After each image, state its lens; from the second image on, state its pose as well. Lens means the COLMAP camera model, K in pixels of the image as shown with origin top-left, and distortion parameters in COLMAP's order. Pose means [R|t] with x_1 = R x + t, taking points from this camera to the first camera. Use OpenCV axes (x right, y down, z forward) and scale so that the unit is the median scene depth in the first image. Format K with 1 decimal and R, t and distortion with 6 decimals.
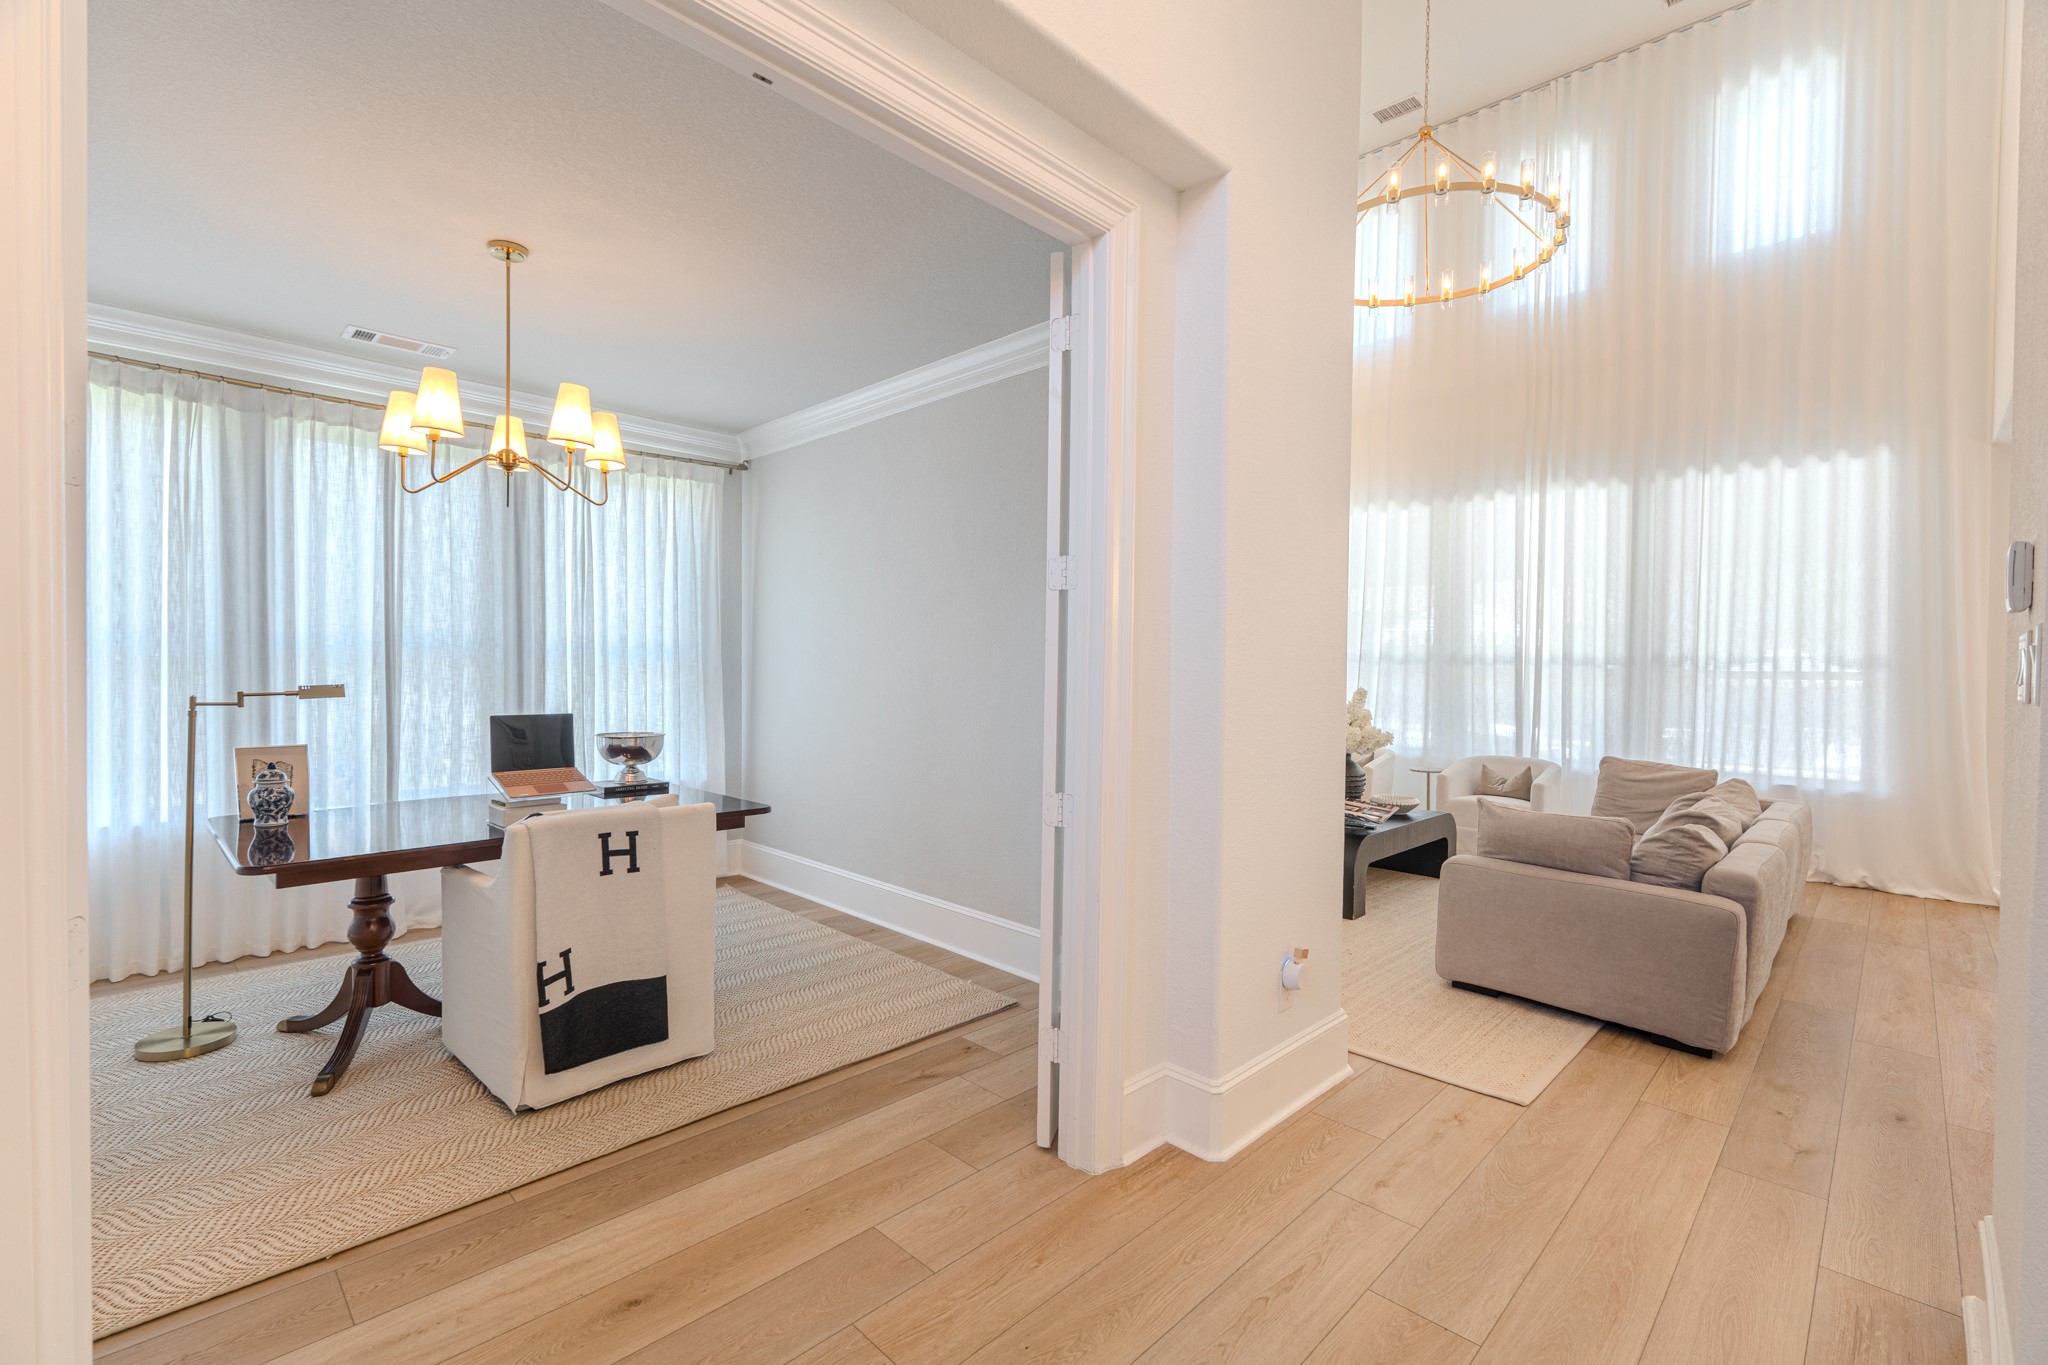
lens RADIAL K [[891.1, 0, 1007.2], [0, 891.1, 684.1], [0, 0, 1]] dist [-0.001344, -0.001602]
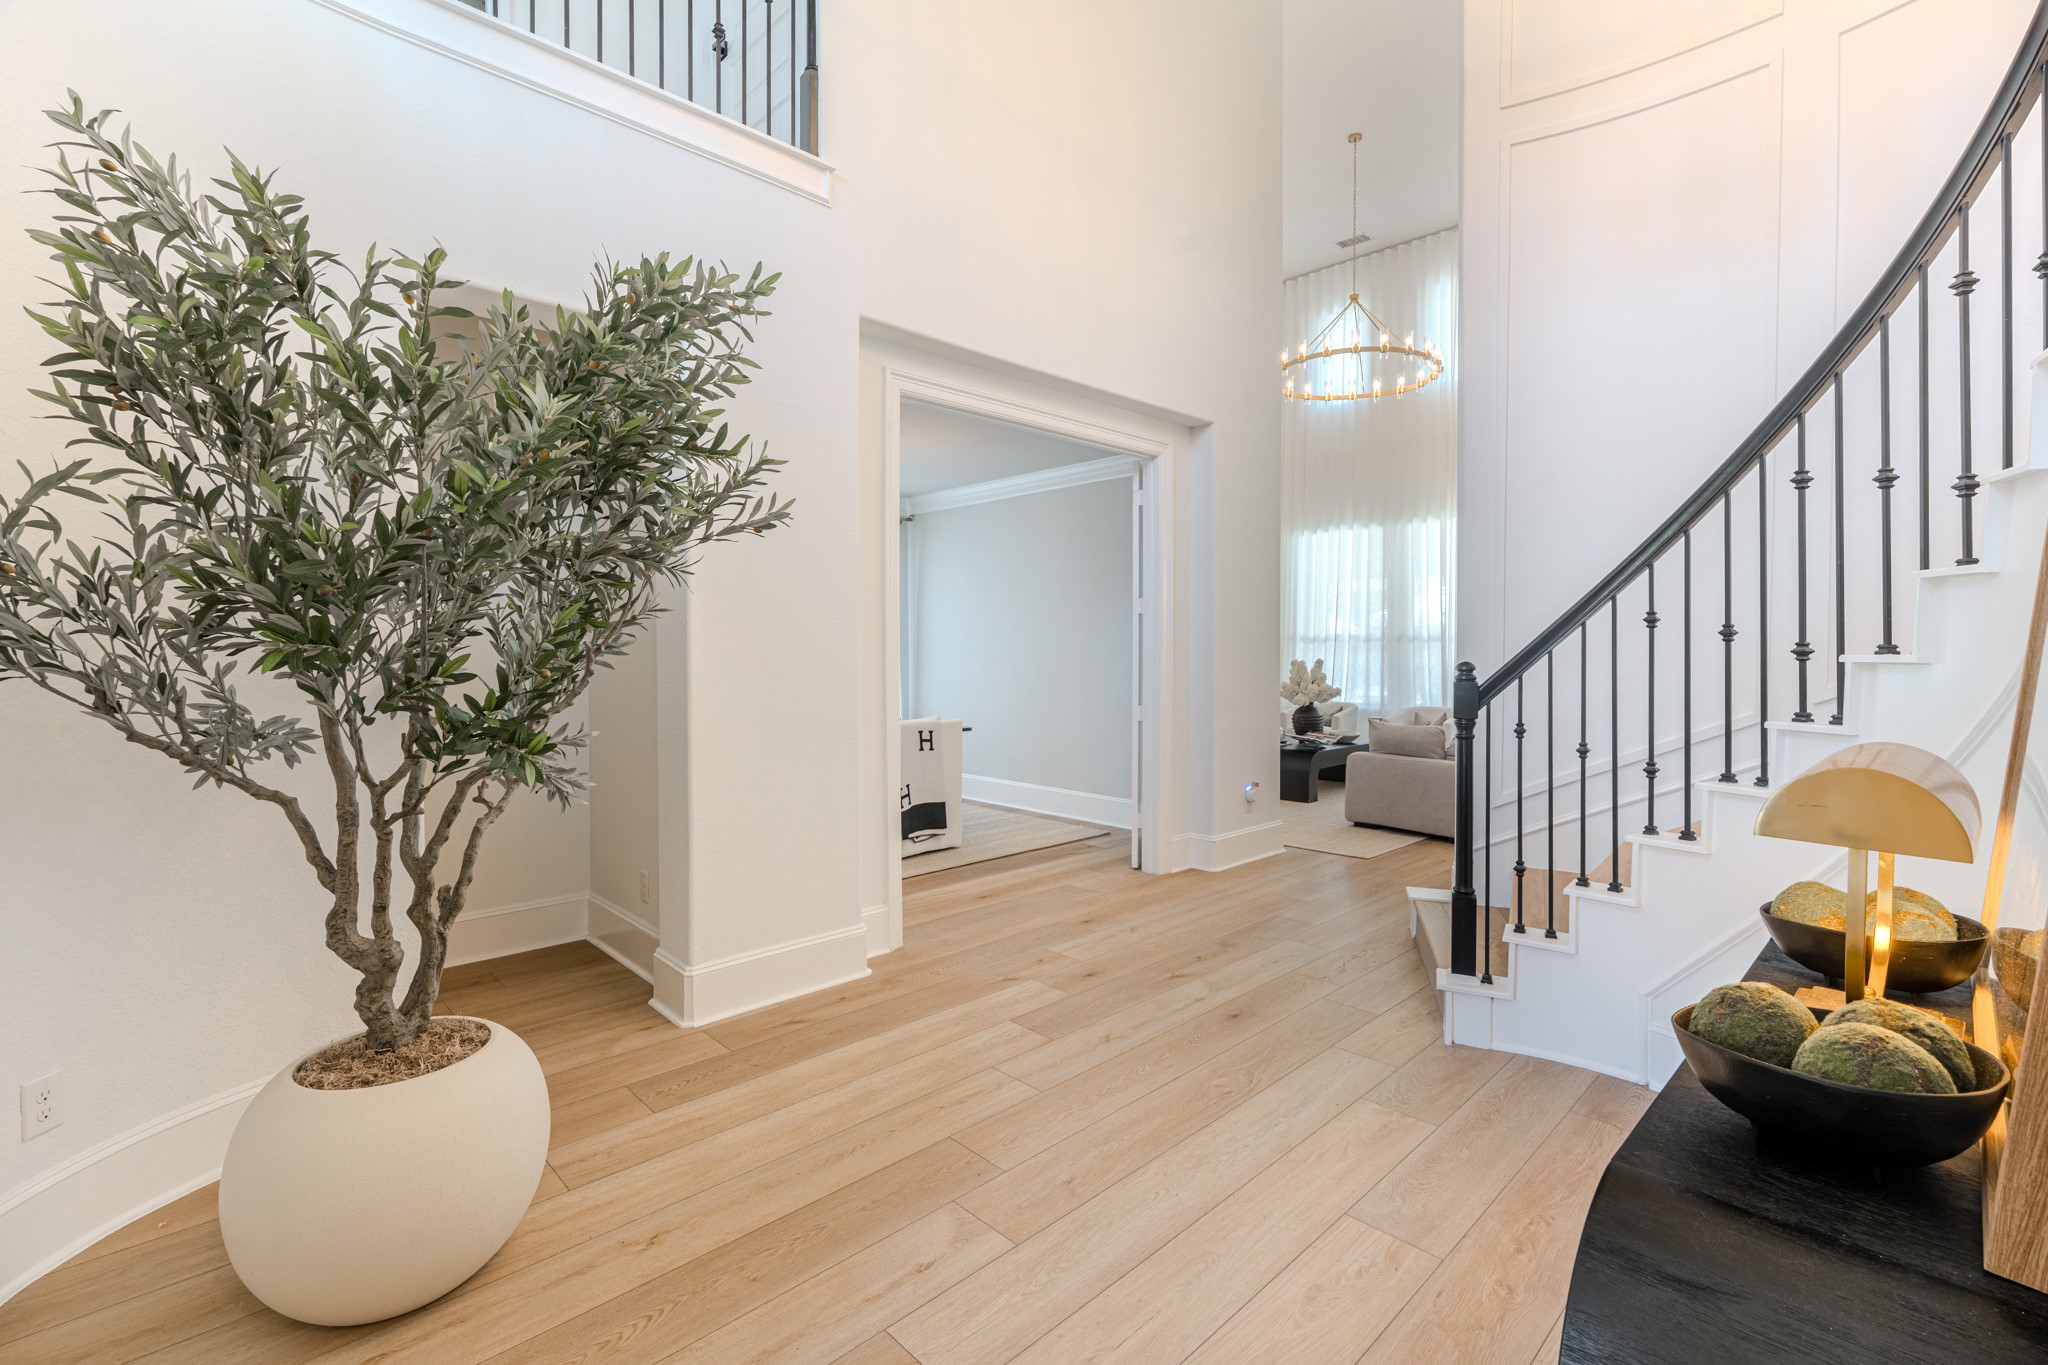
lens RADIAL K [[891.1, 0, 1028.0], [0, 891.1, 662.8], [0, 0, 1]] dist [-0.001344, -0.001602]
pose [[0.999872, -0.013472, -0.008584, -0.169479], [0.013449, 0.999906, -0.002671, 0.015849], [0.008619, 0.002555, 0.999960, -1.028337]]
